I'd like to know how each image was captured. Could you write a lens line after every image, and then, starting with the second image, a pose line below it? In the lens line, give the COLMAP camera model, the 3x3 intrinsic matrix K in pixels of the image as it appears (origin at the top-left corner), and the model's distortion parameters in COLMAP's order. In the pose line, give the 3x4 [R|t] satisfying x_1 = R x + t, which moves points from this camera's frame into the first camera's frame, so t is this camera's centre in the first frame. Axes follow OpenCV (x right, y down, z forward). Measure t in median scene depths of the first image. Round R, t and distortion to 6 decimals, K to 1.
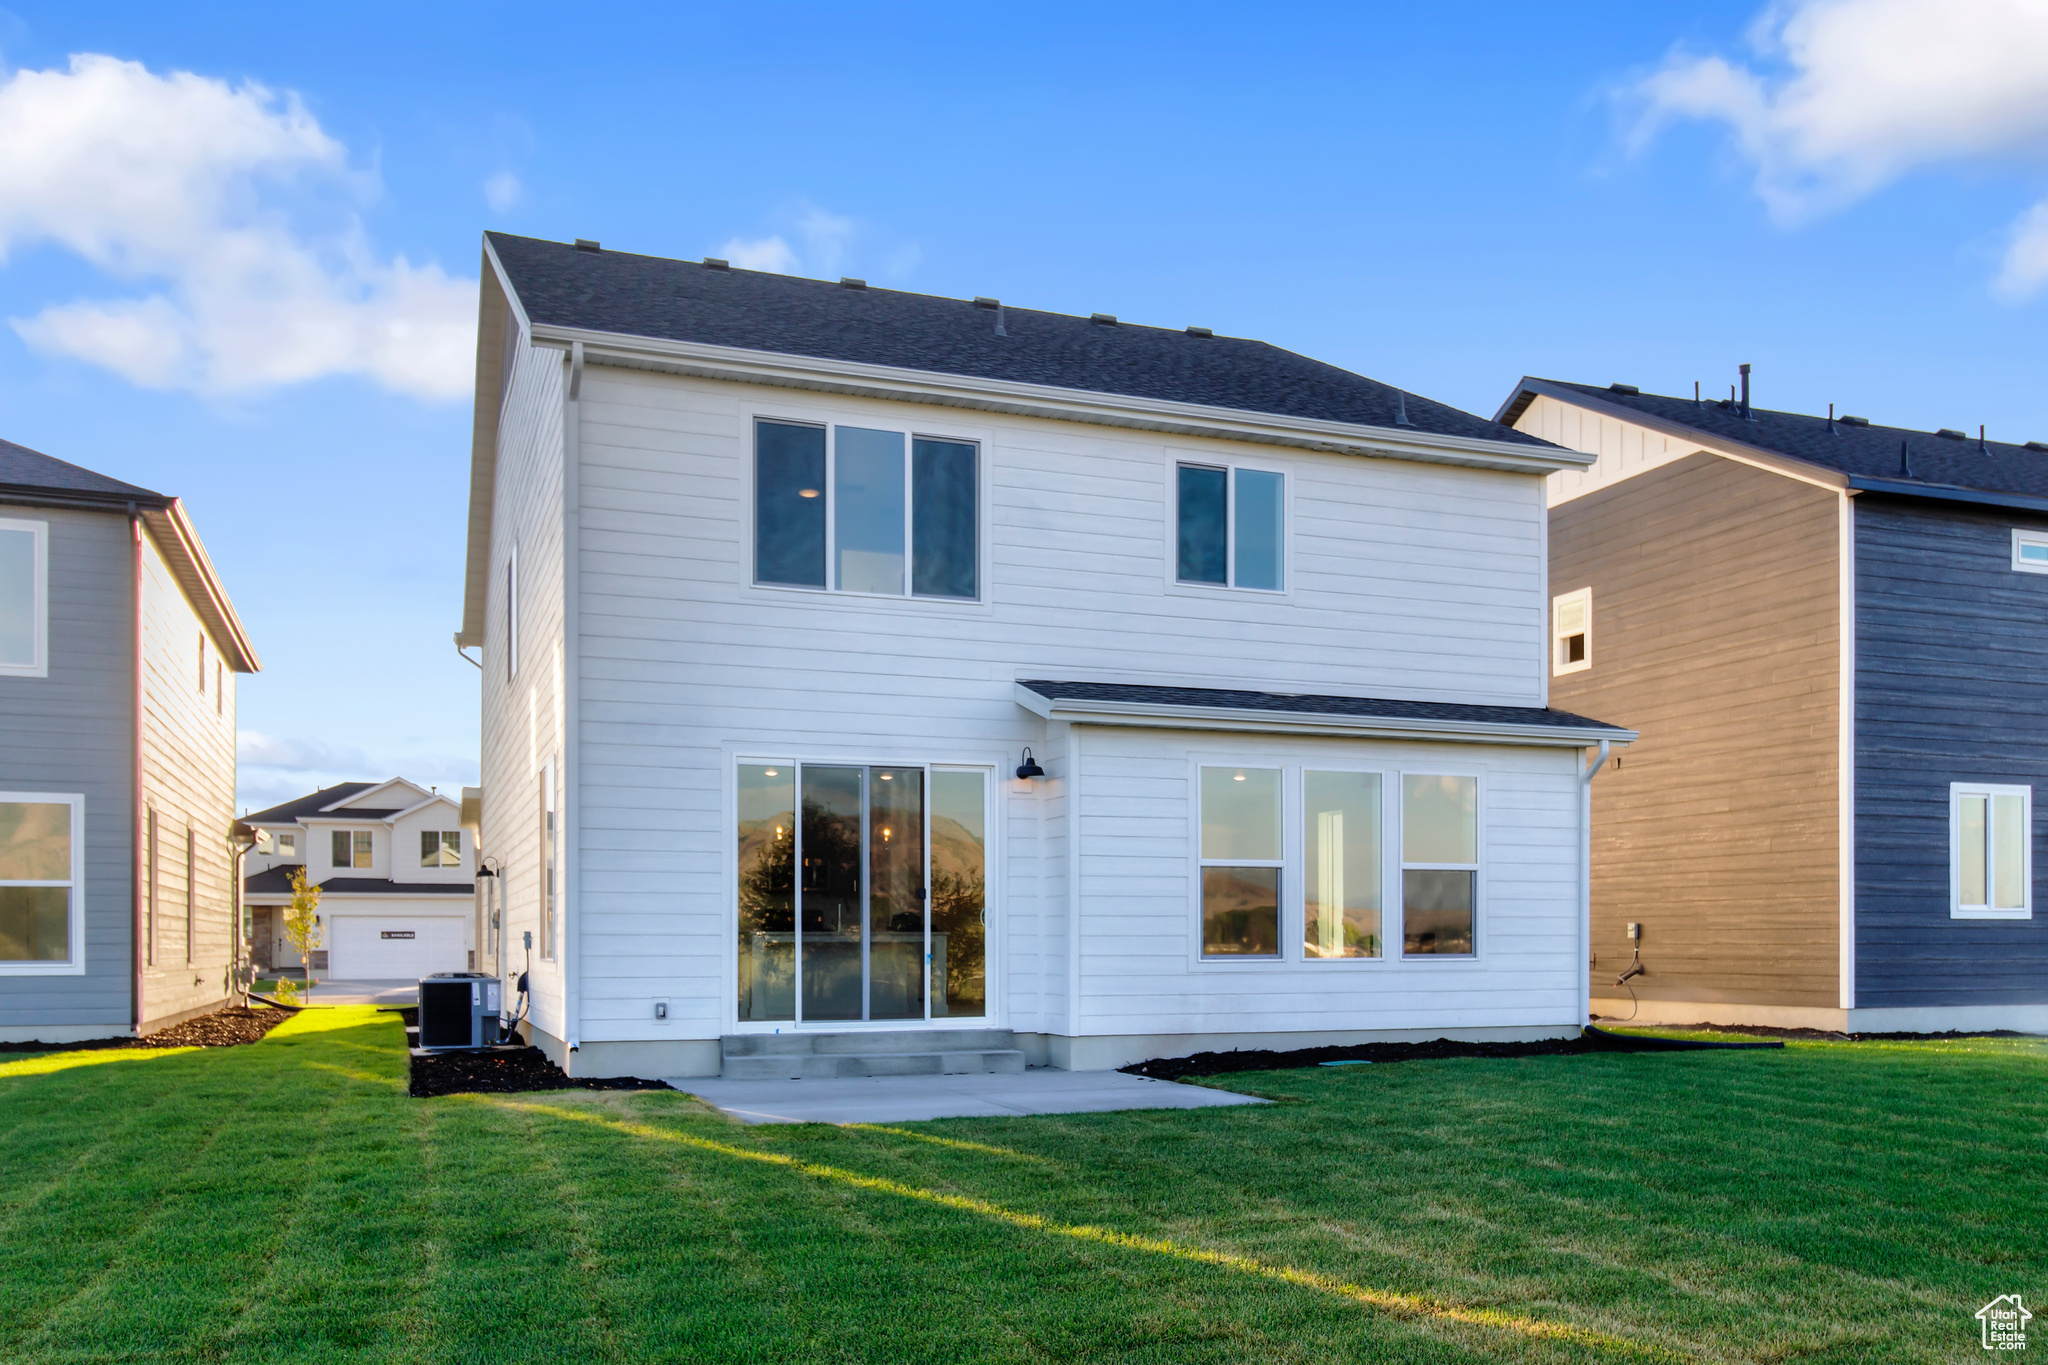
lens RADIAL K [[1674.9, 0, 1024.0], [0, 1674.9, 682.5], [0, 0, 1]] dist [0.000626, -0.001229]
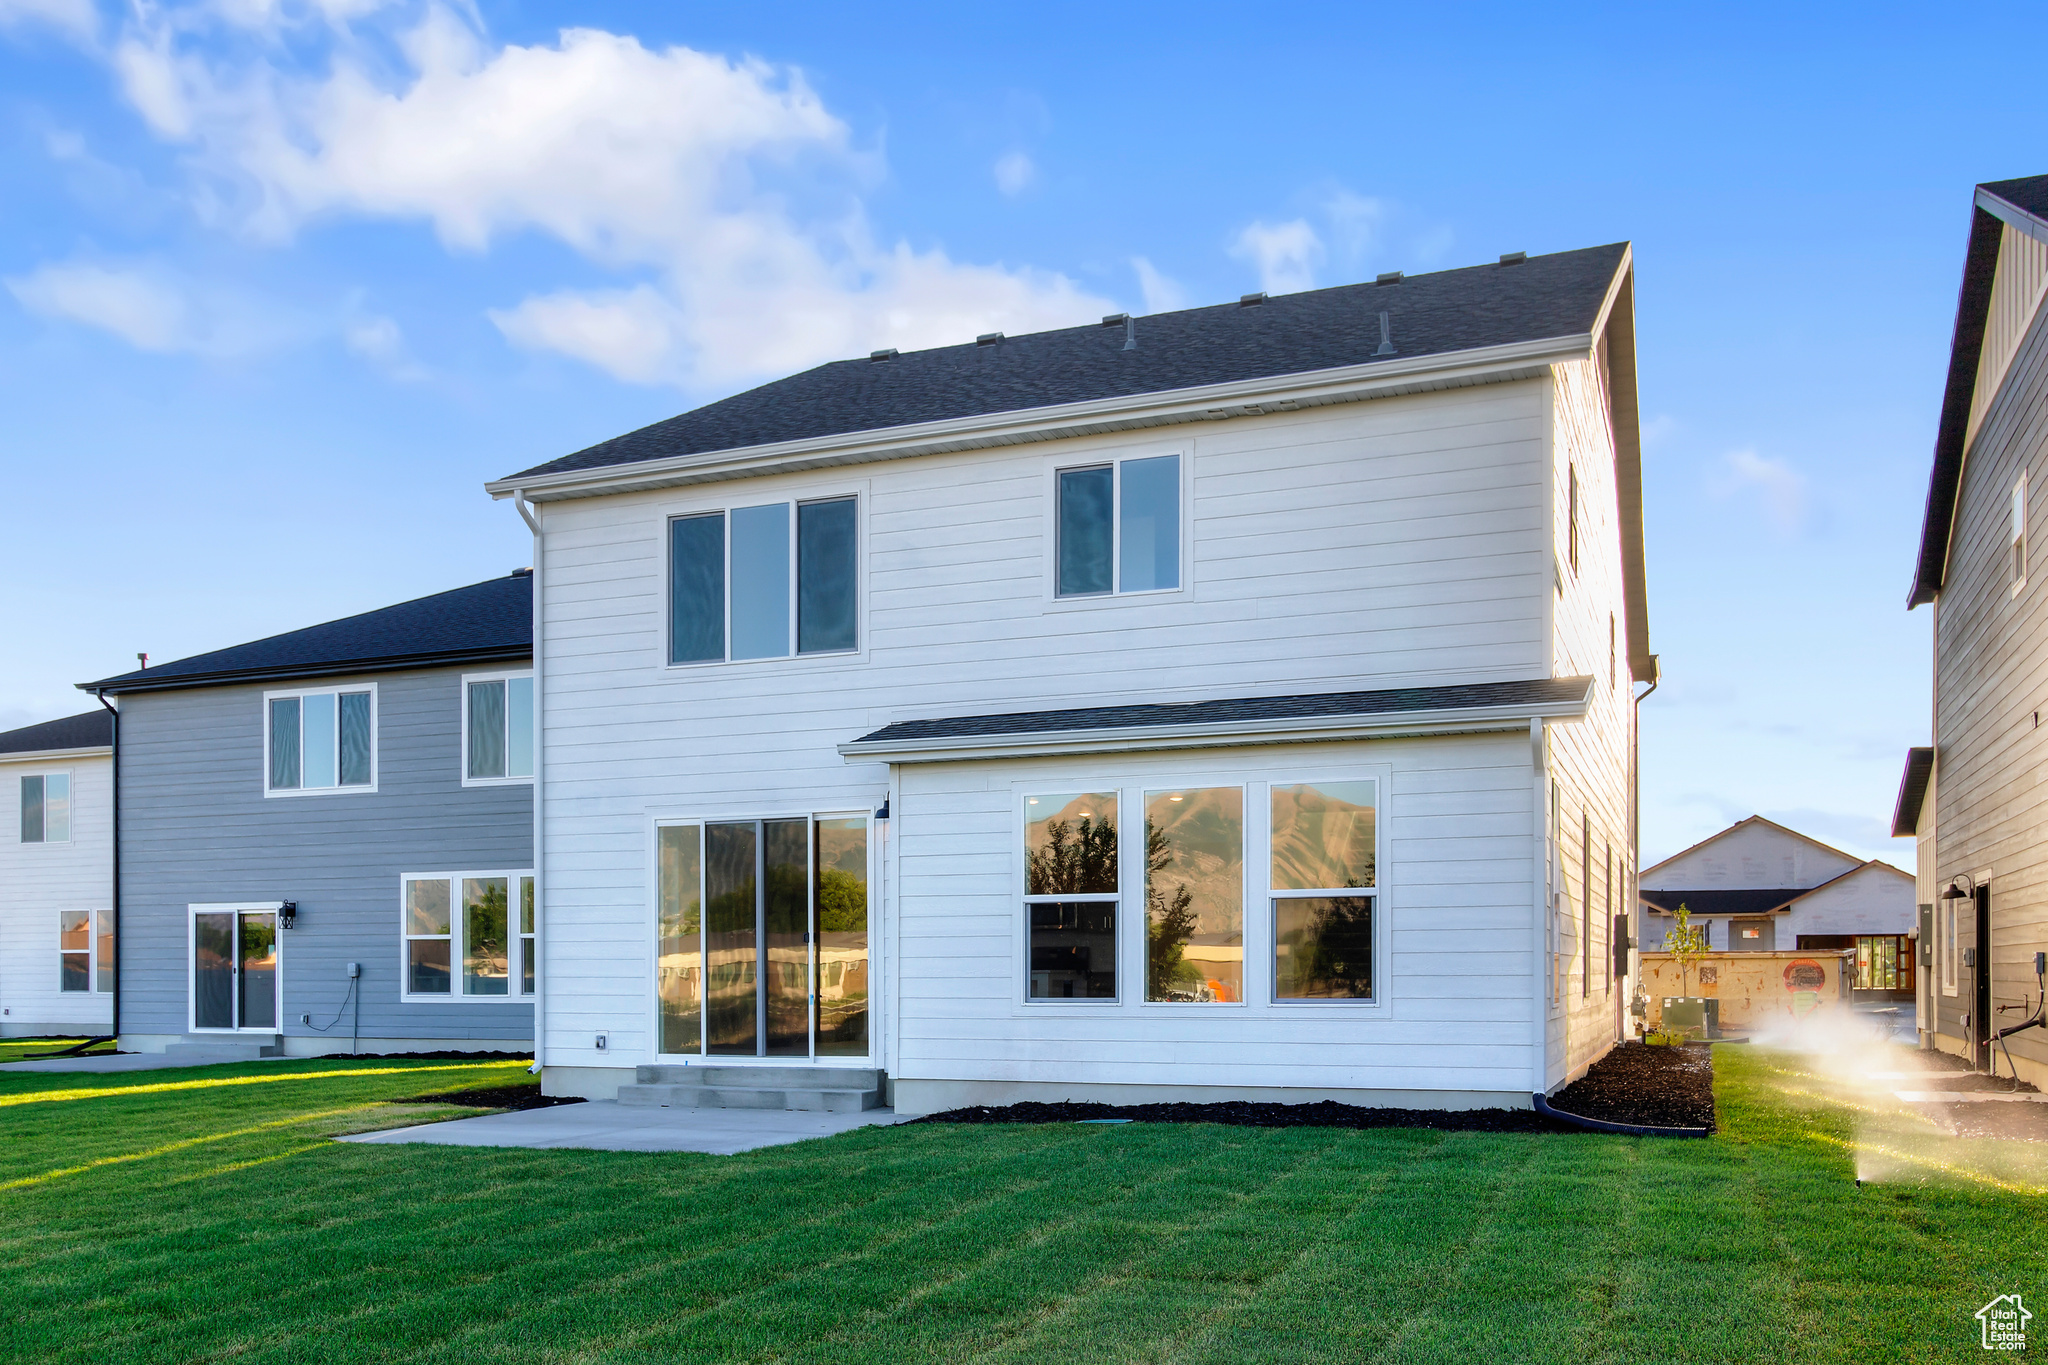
lens RADIAL K [[1678.4, 0, 1024.7], [0, 1678.4, 708.0], [0, 0, 1]] dist [-0.004781, -0.000834]
pose [[0.739972, -0.105227, -0.664356, 0.726151], [0.107457, 0.993496, -0.037672, 0.036035], [0.663999, -0.043513, 0.746466, 0.298557]]
